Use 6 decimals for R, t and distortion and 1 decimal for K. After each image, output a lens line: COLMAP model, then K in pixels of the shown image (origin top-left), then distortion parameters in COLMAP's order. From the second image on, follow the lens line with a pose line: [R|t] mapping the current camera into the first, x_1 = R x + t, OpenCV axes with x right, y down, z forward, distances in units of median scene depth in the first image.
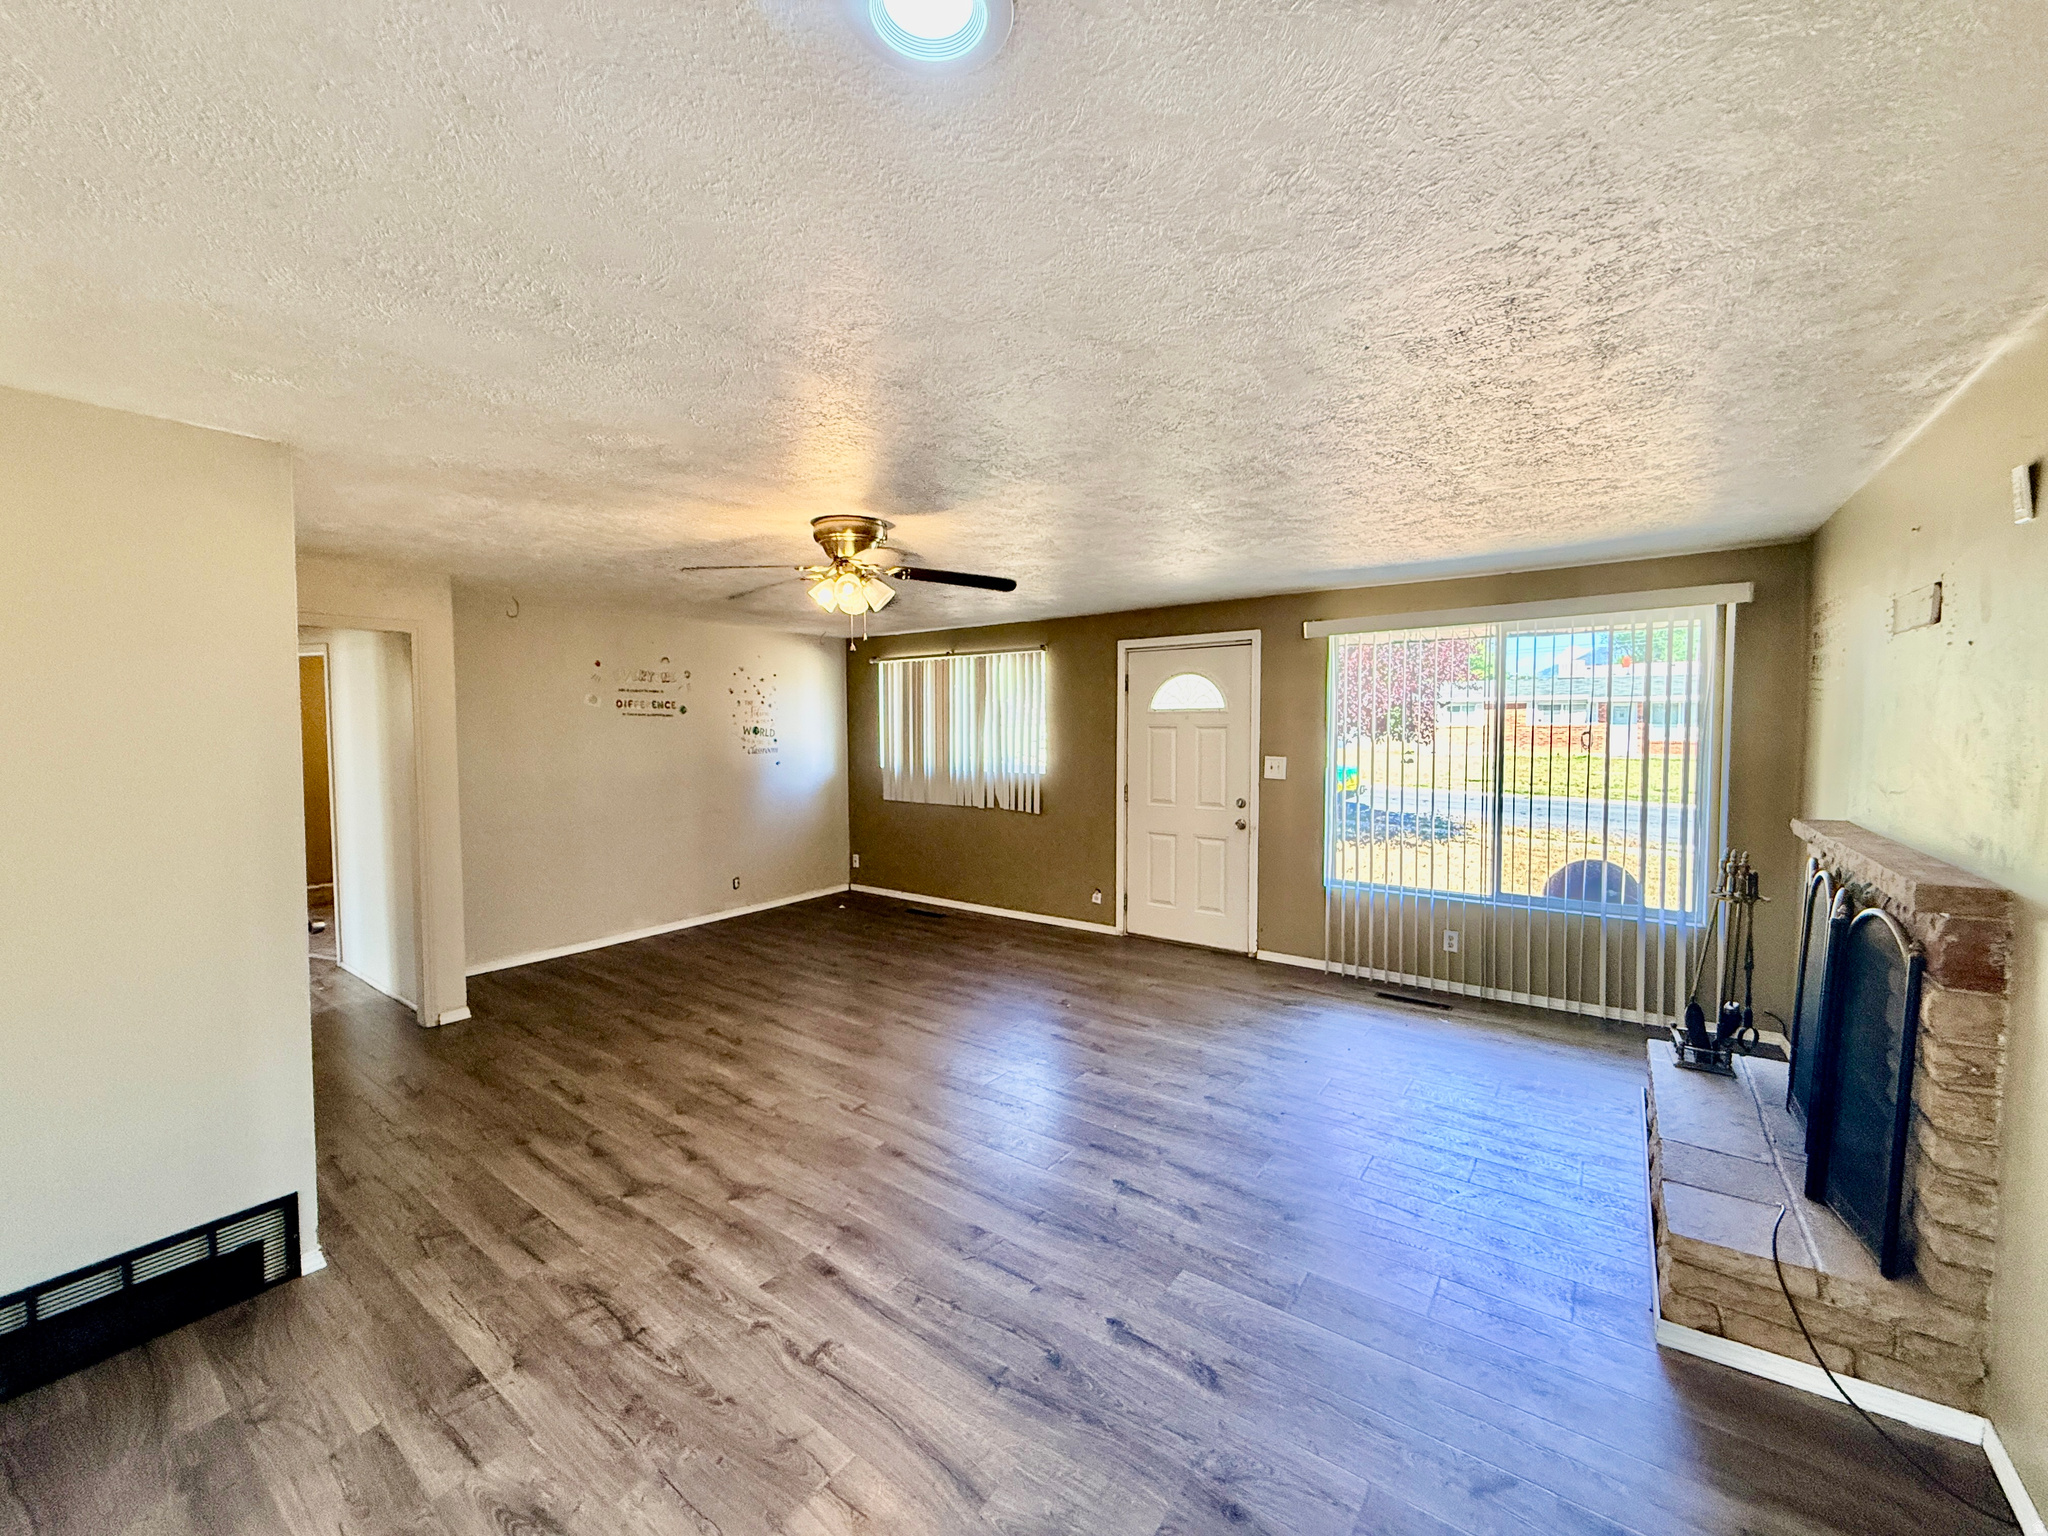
lens RADIAL K [[815.5, 0, 1017.9], [0, 815.5, 763.1], [0, 0, 1]] dist [0.000482, -0.000020]
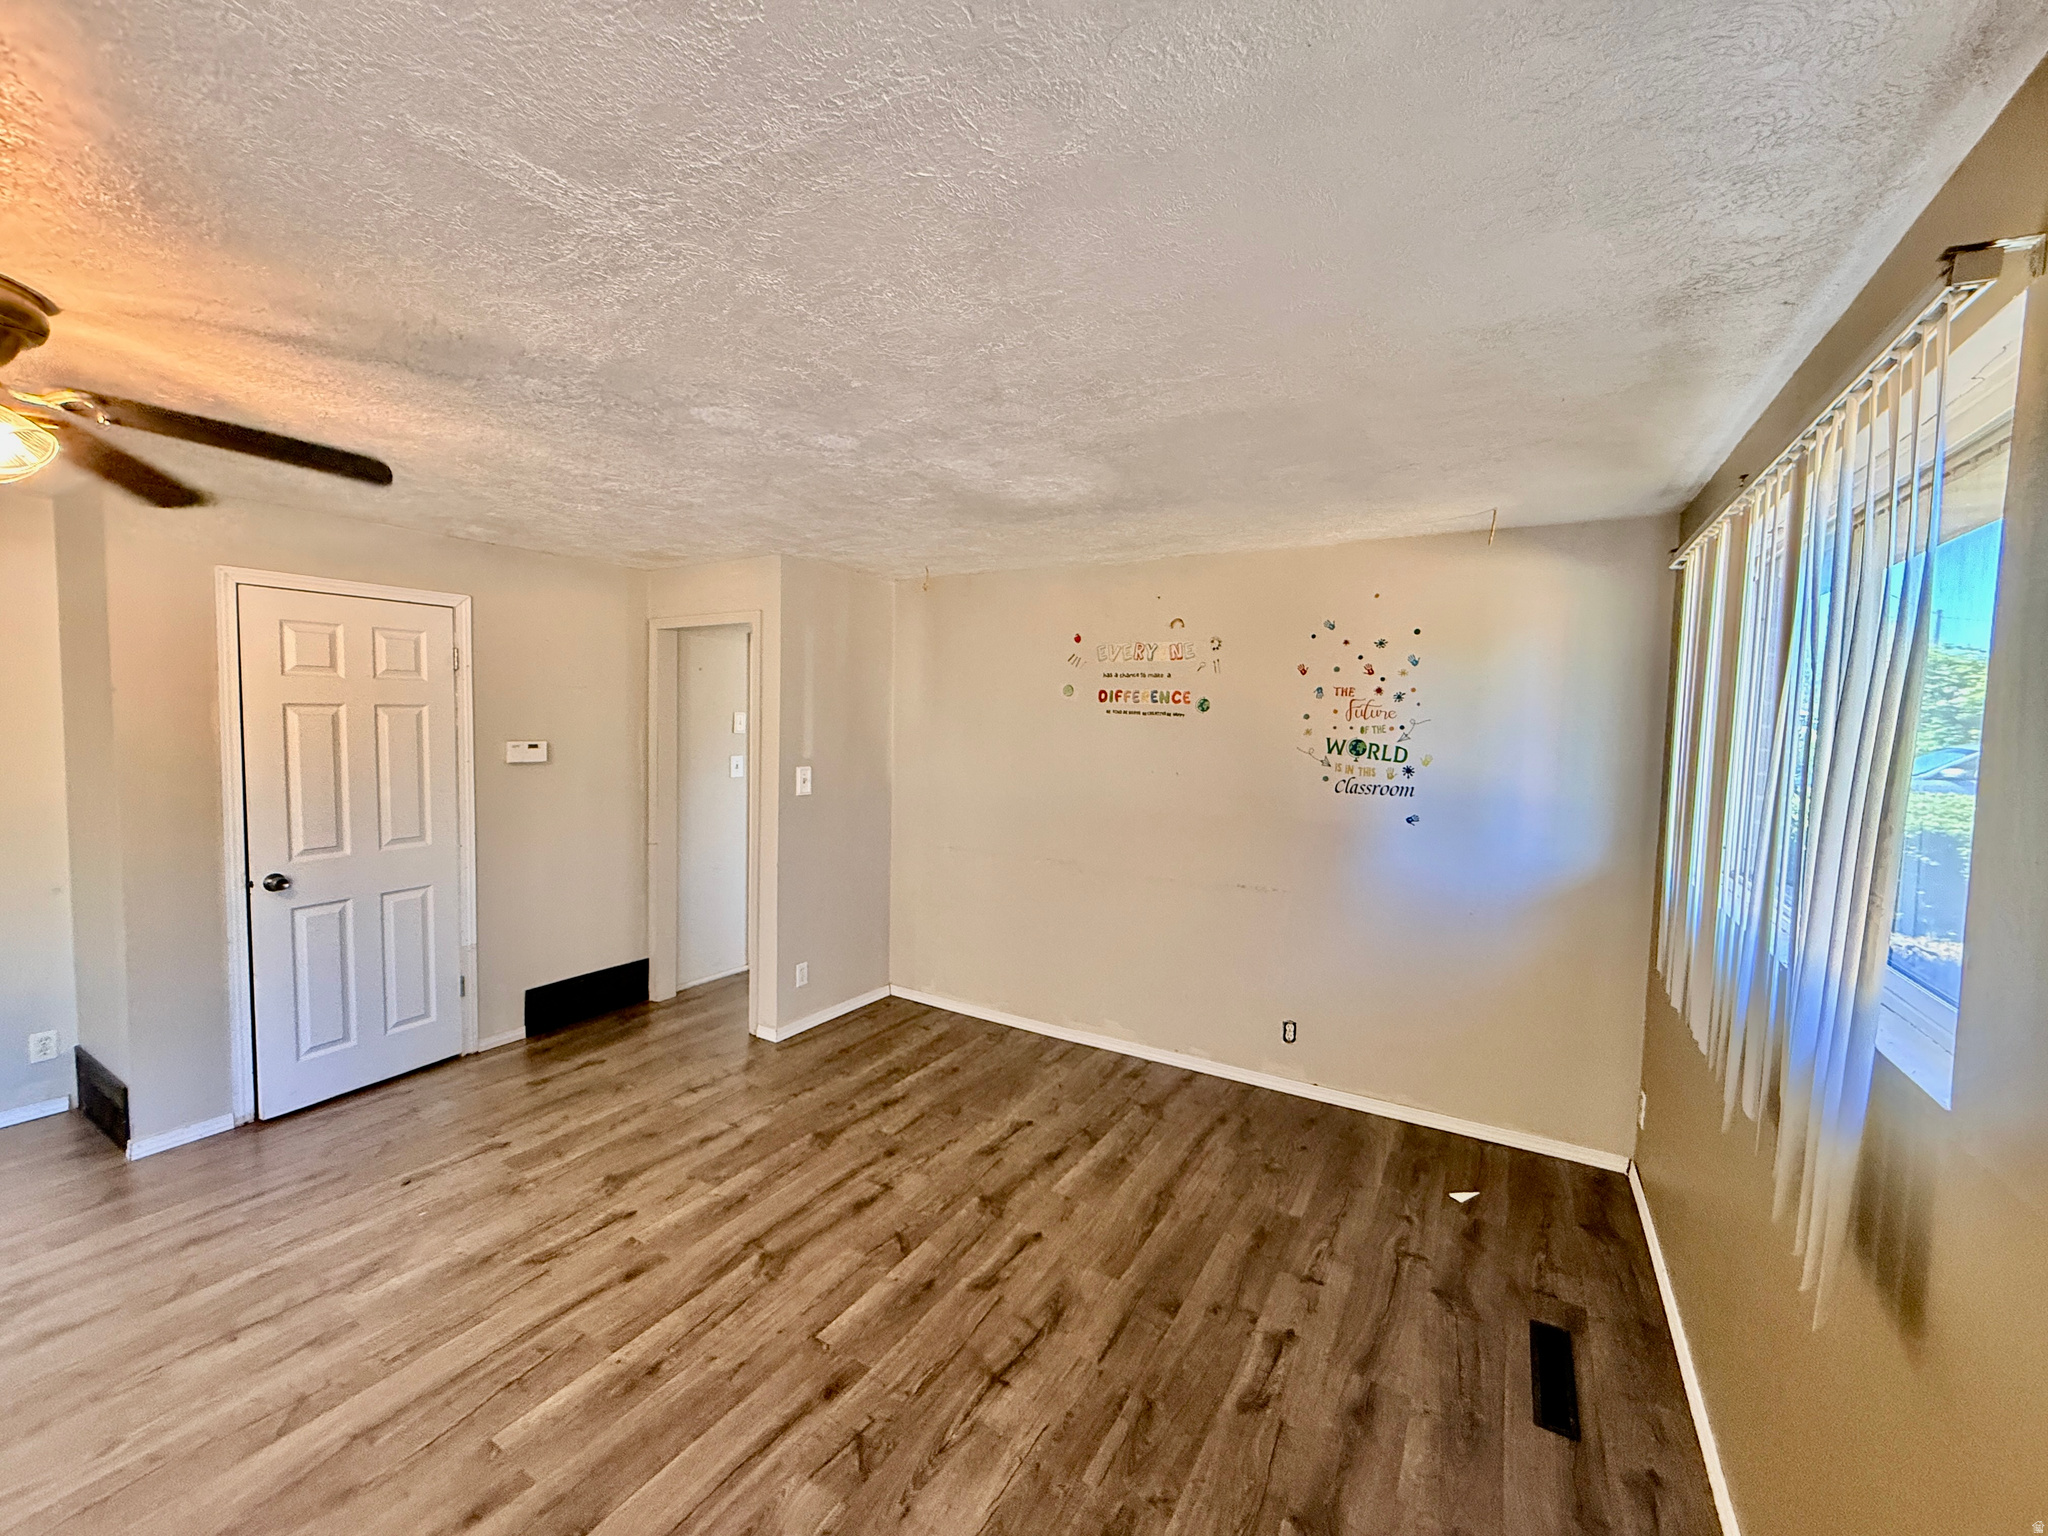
lens RADIAL K [[815.5, 0, 1034.3], [0, 815.5, 765.8], [0, 0, 1]] dist [0.000482, -0.000020]
pose [[0.099461, 0.070375, -0.992550, 0.178579], [-0.070936, 0.995459, 0.063473, -0.054780], [0.992510, 0.064095, 0.104002, 0.887641]]
